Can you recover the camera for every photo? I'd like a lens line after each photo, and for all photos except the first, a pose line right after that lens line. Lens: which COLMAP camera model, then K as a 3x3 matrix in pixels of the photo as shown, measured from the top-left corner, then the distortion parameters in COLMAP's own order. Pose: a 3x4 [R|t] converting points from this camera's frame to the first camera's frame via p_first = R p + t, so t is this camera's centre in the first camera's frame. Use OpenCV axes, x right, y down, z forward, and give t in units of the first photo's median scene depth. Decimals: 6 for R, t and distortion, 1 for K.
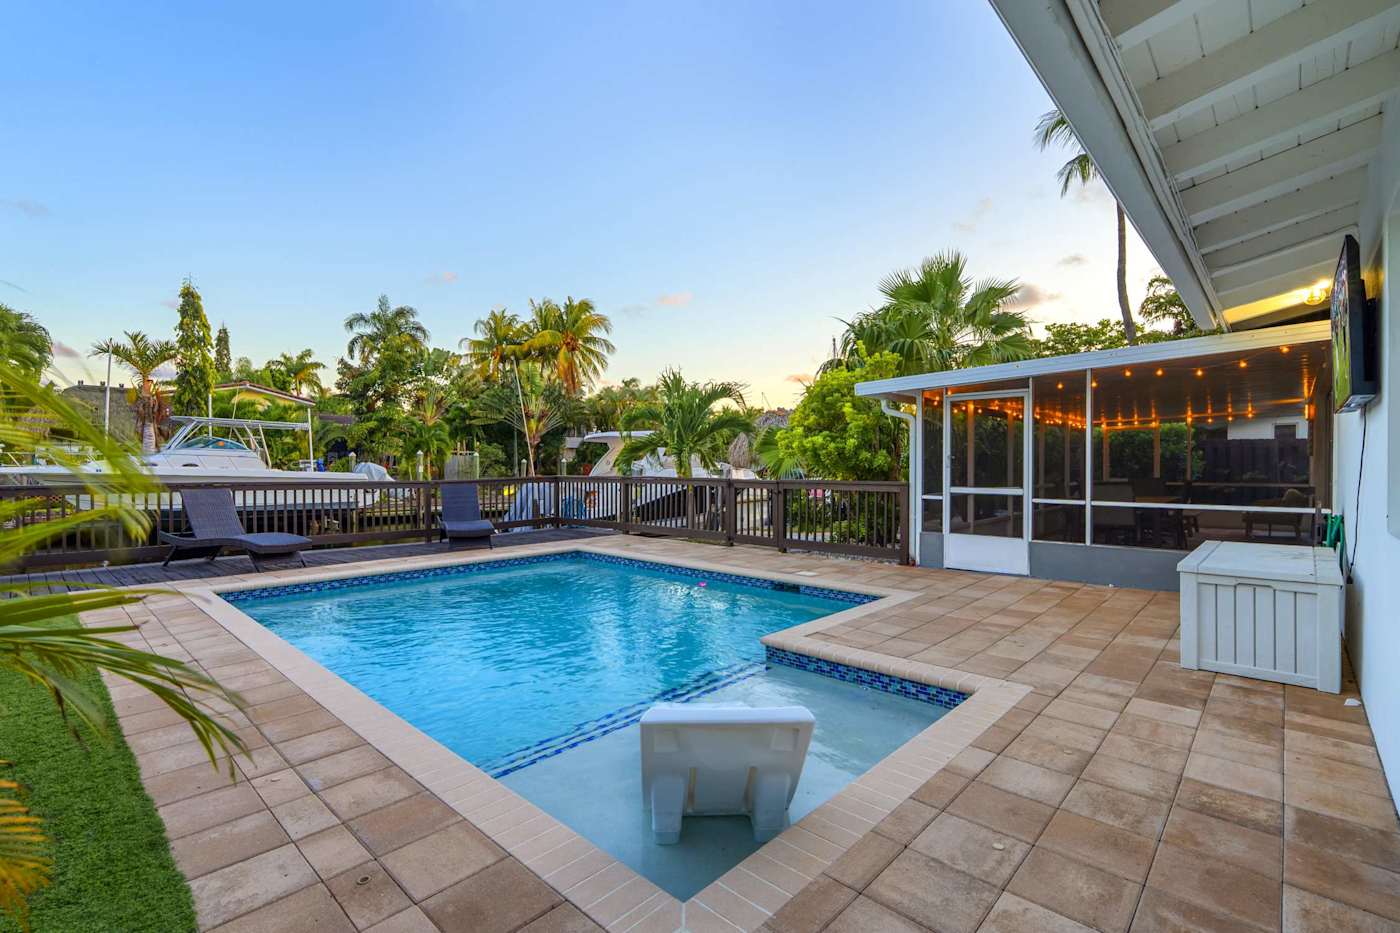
lens RADIAL K [[628.4, 0, 700.0], [0, 628.4, 466.5], [0, 0, 1]] dist [-0.003762, 0.000297]
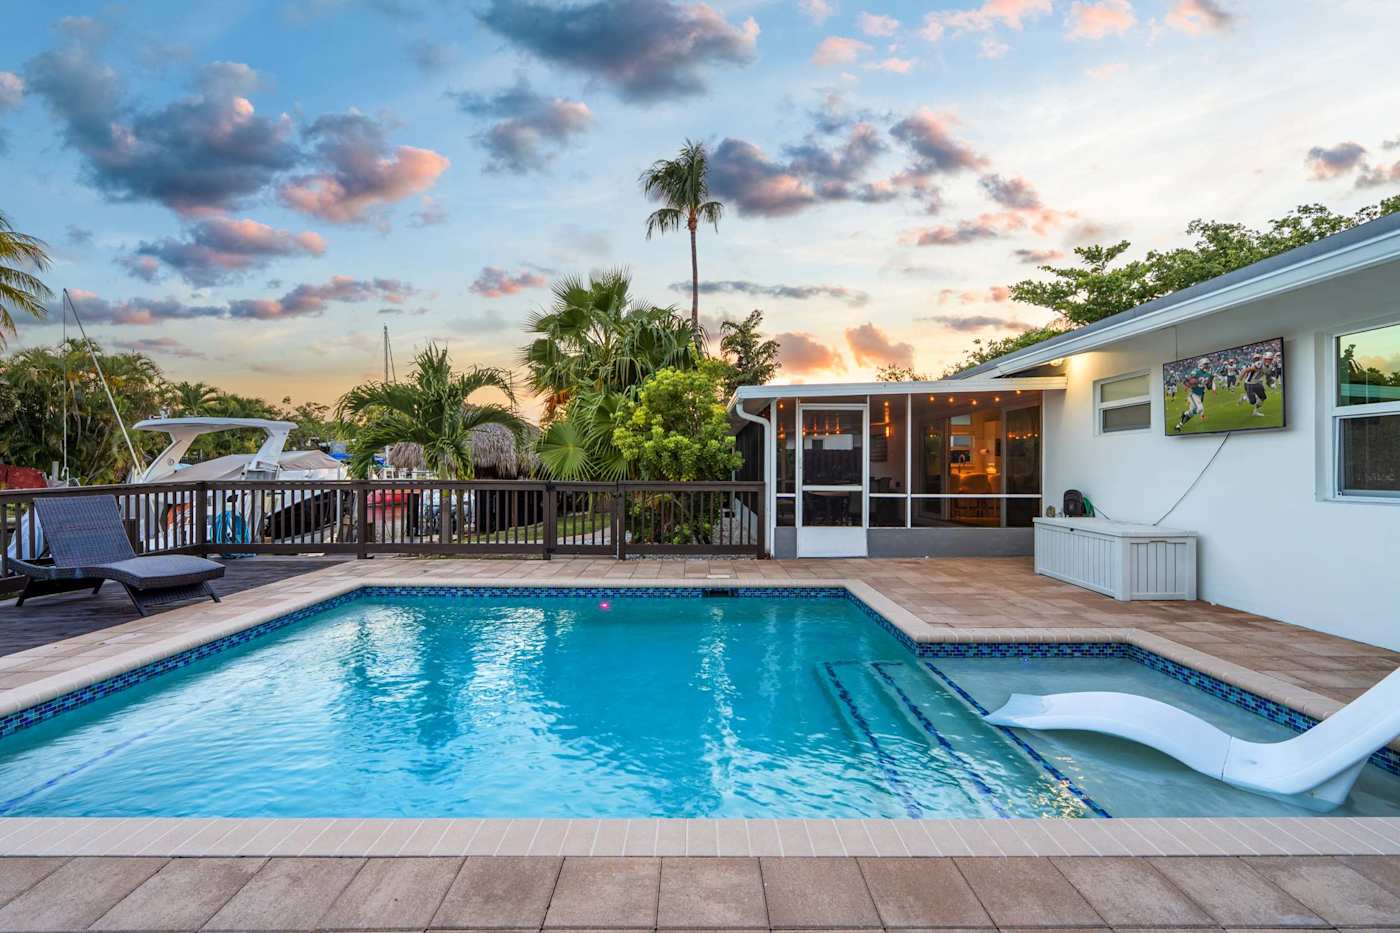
lens RADIAL K [[621.7, 0, 694.3], [0, 621.7, 469.1], [0, 0, 1]] dist [-0.003327, -0.000120]
pose [[0.731848, 0.001178, 0.681467, -0.487800], [-0.001464, 0.999999, -0.000157, 0.003080], [-0.681466, -0.000883, 0.731849, 0.297759]]
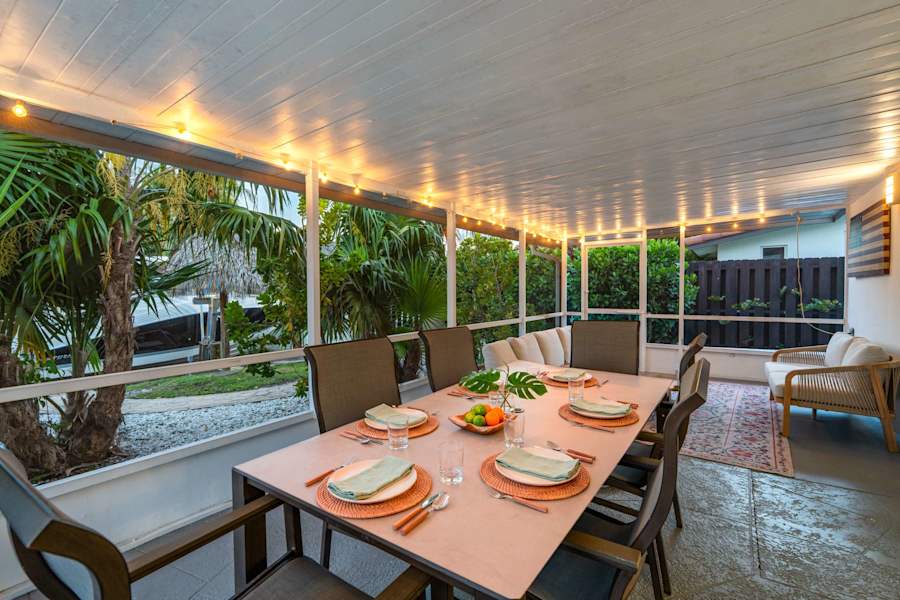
lens RADIAL K [[403.9, 0, 450.0], [0, 403.9, 300.0], [0, 0, 1]] dist [-0.003762, 0.000297]
pose [[0.989784, -0.008987, 0.142290, 0.722822], [0.005827, 0.999727, 0.022608, -0.007336], [-0.142455, -0.021548, 0.989567, 0.930840]]
